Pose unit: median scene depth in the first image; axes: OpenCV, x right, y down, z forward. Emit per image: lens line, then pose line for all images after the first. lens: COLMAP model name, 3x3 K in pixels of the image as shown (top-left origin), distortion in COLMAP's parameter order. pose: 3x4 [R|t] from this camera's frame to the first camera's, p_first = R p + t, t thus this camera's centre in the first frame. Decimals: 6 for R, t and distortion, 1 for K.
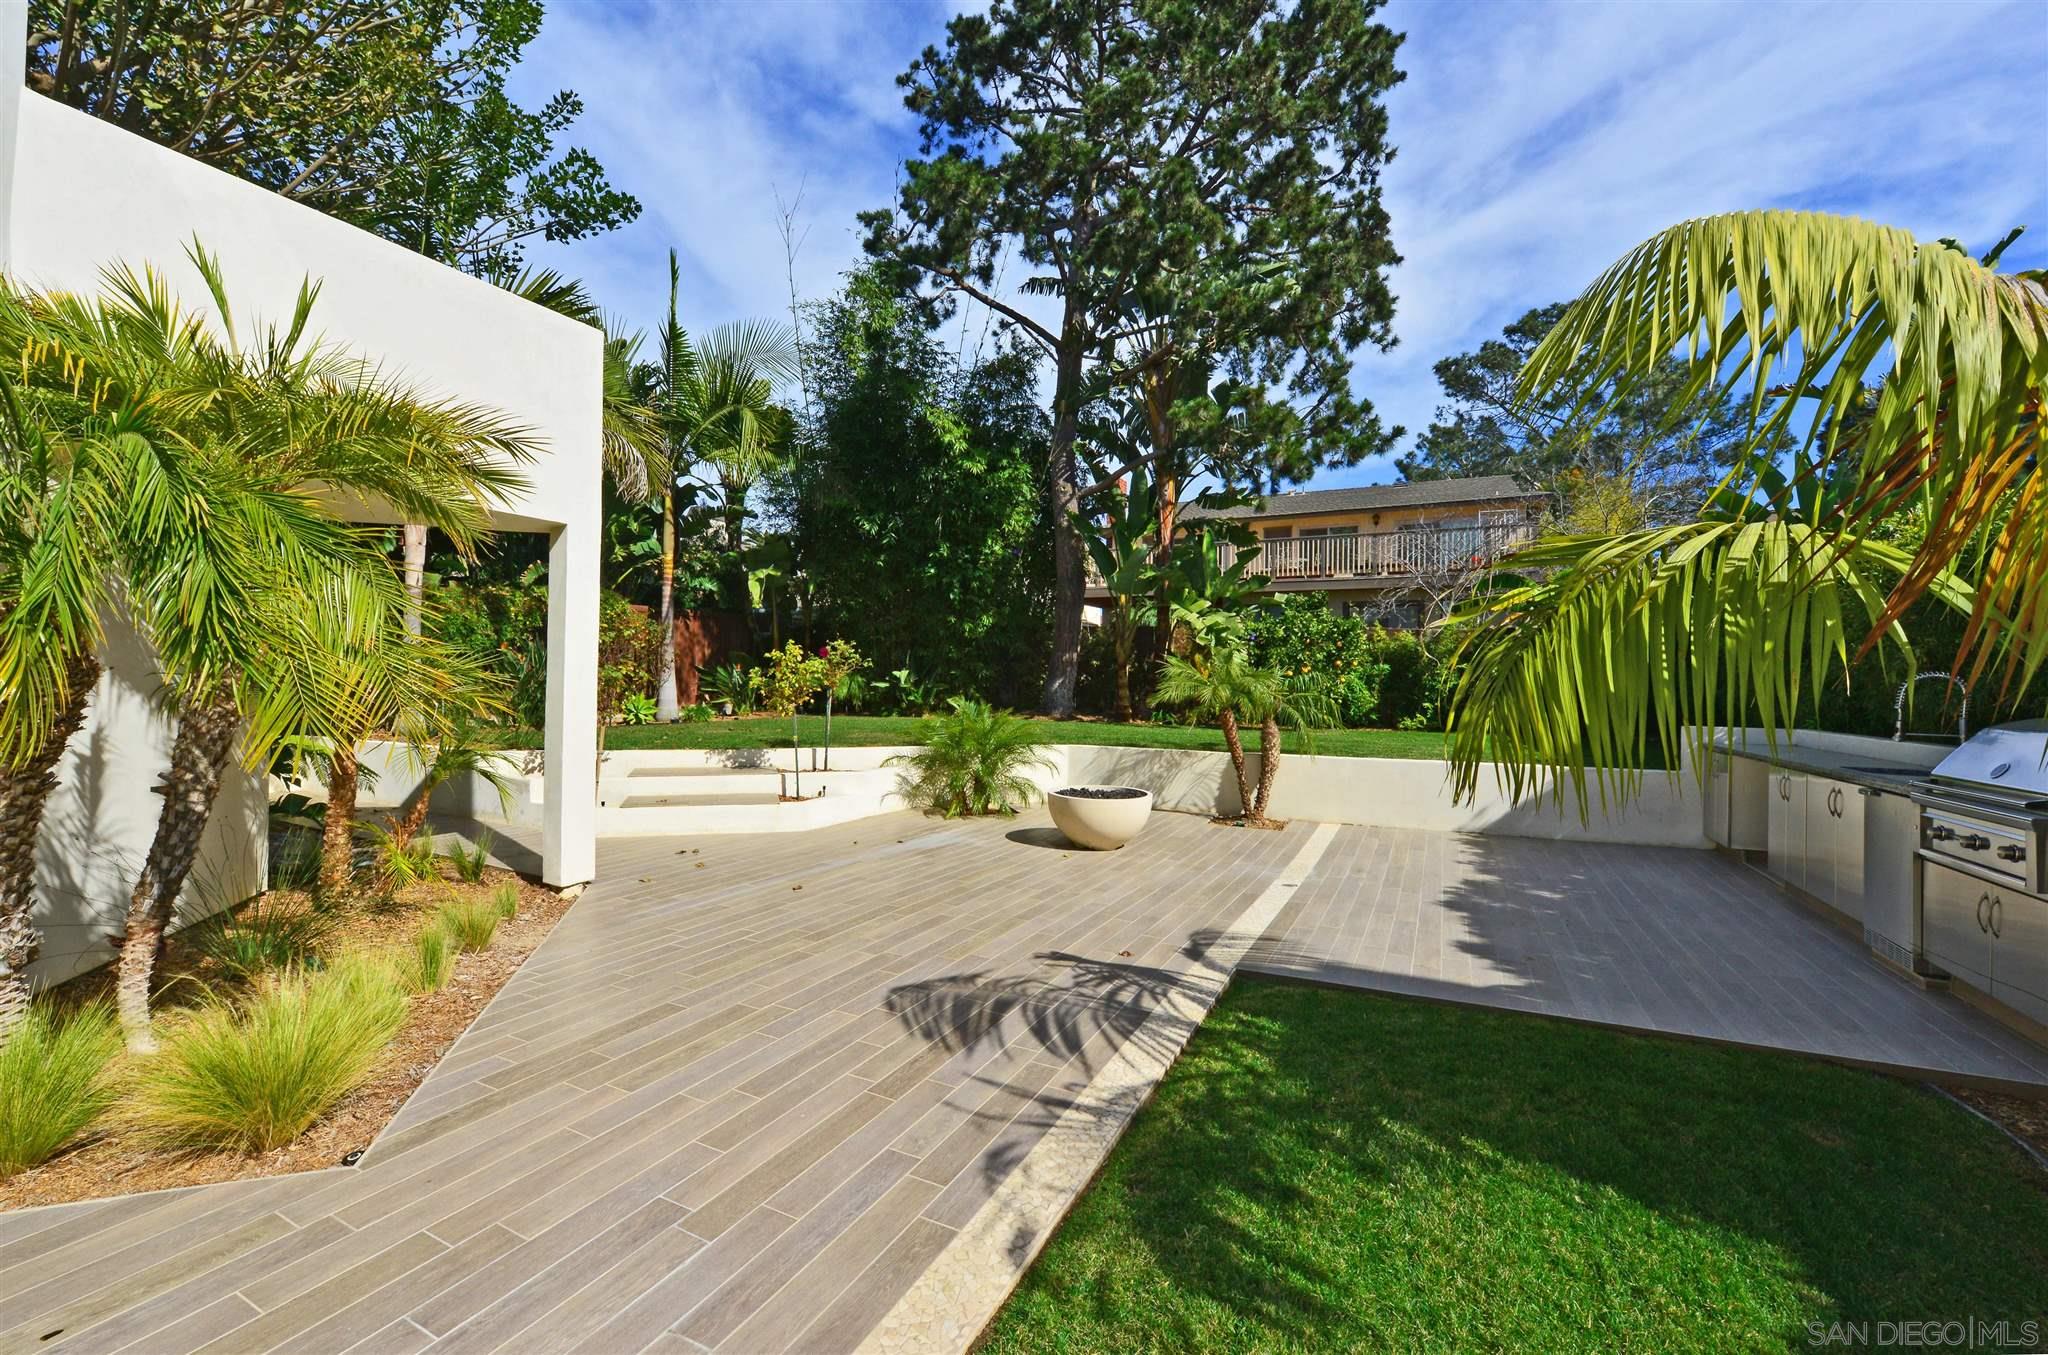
lens RADIAL K [[815.2, 0, 1030.3], [0, 815.2, 684.0], [0, 0, 1]] dist [-0.004503, 0.000005]
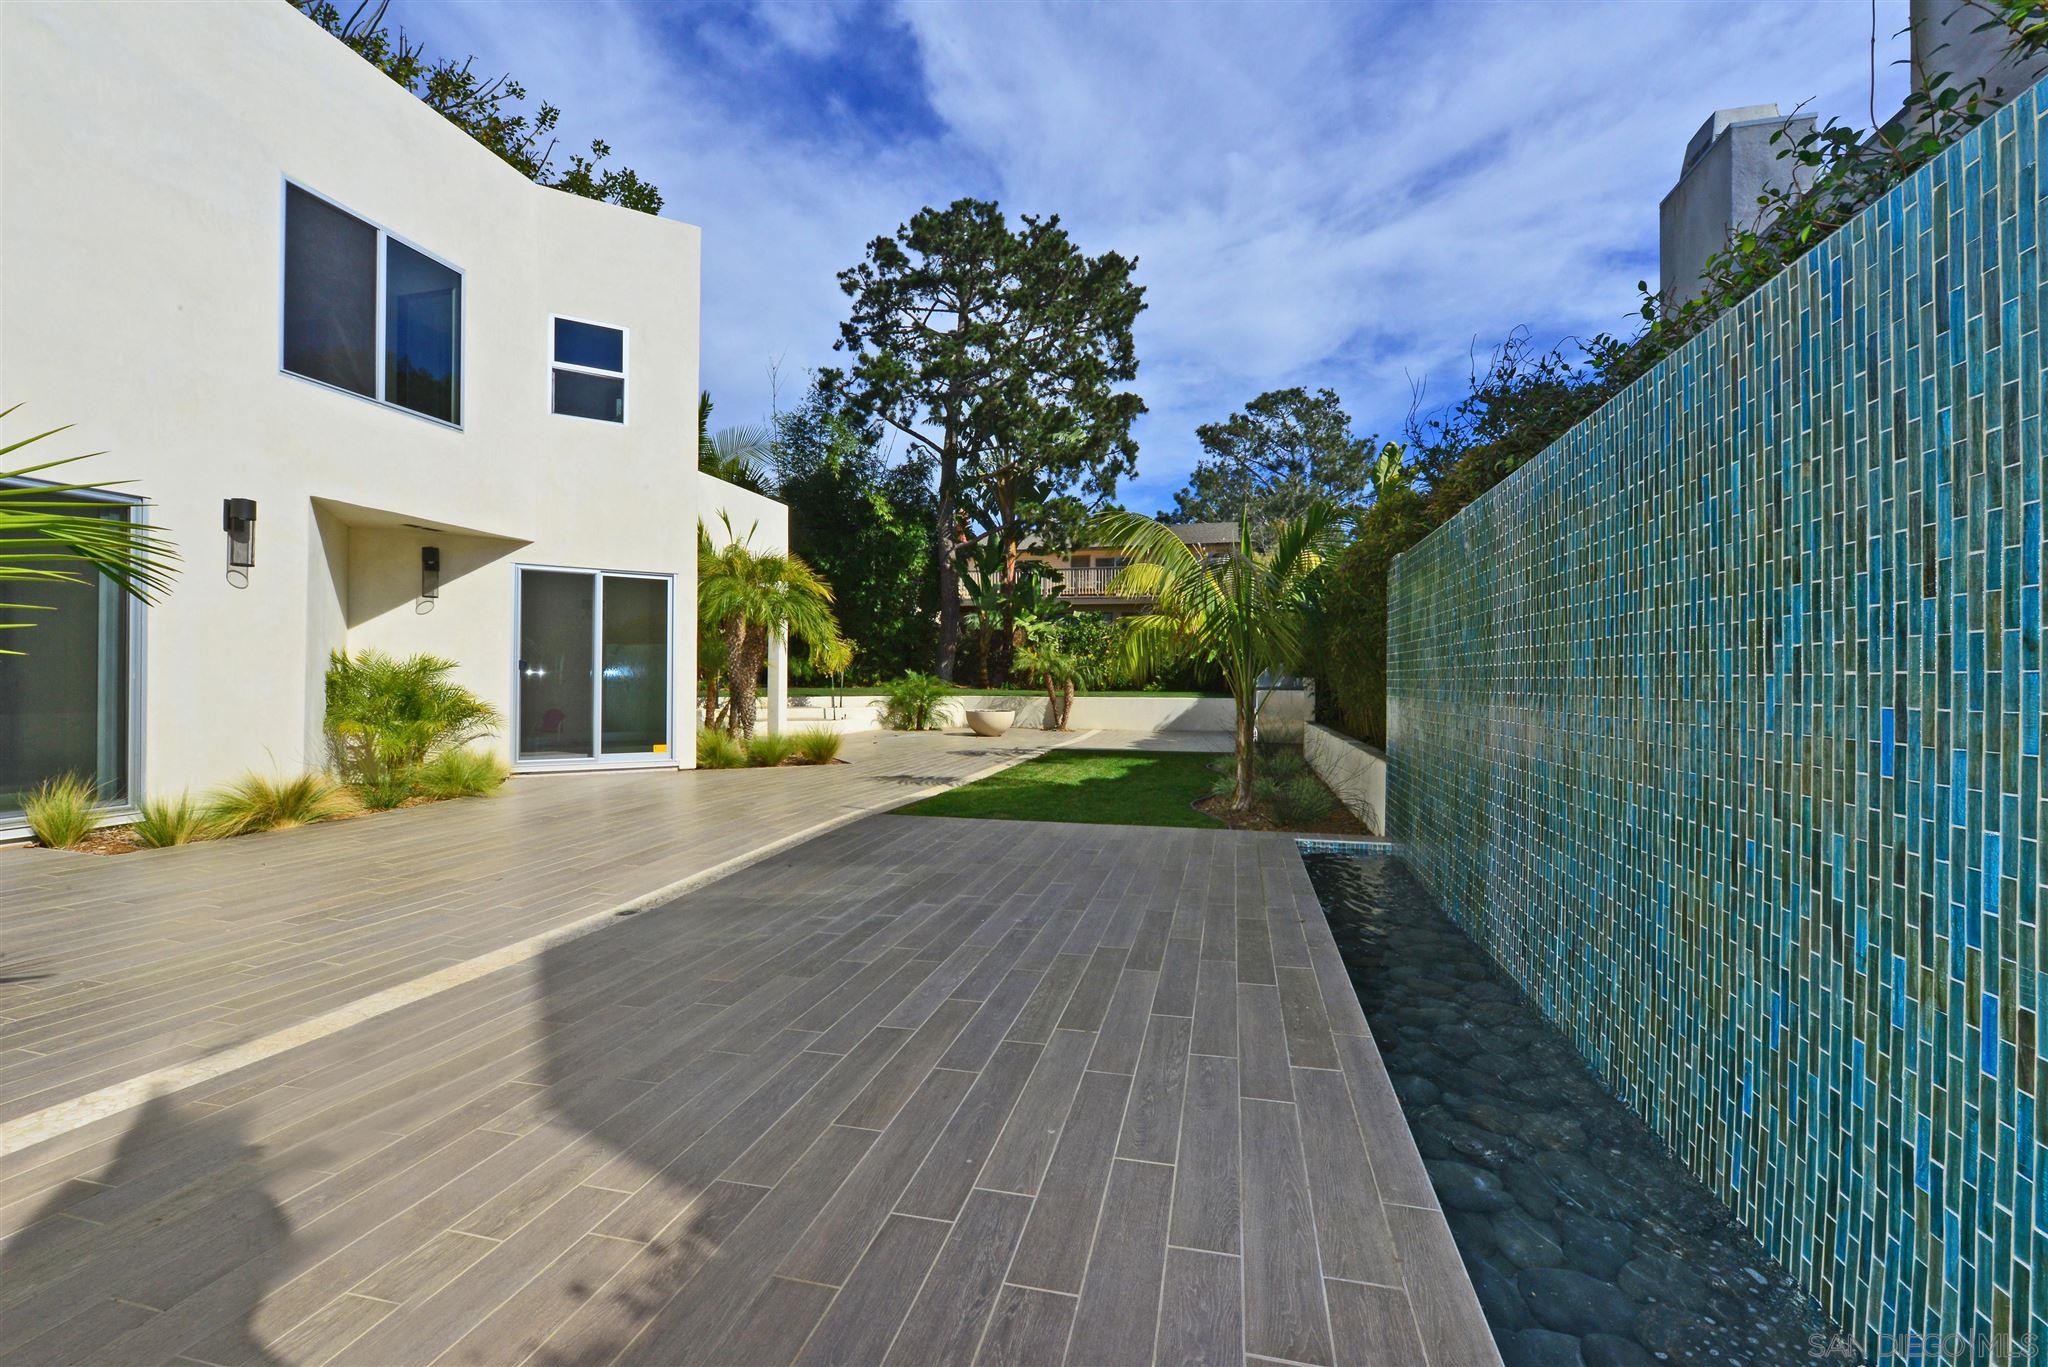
lens RADIAL K [[815.5, 0, 1026.6], [0, 815.5, 681.4], [0, 0, 1]] dist [-0.013683, -0.000637]
pose [[0.976345, -0.004891, 0.216164, -0.158582], [0.004379, 0.999986, 0.002848, 0.028327], [-0.216175, -0.001834, 0.976353, -0.616429]]
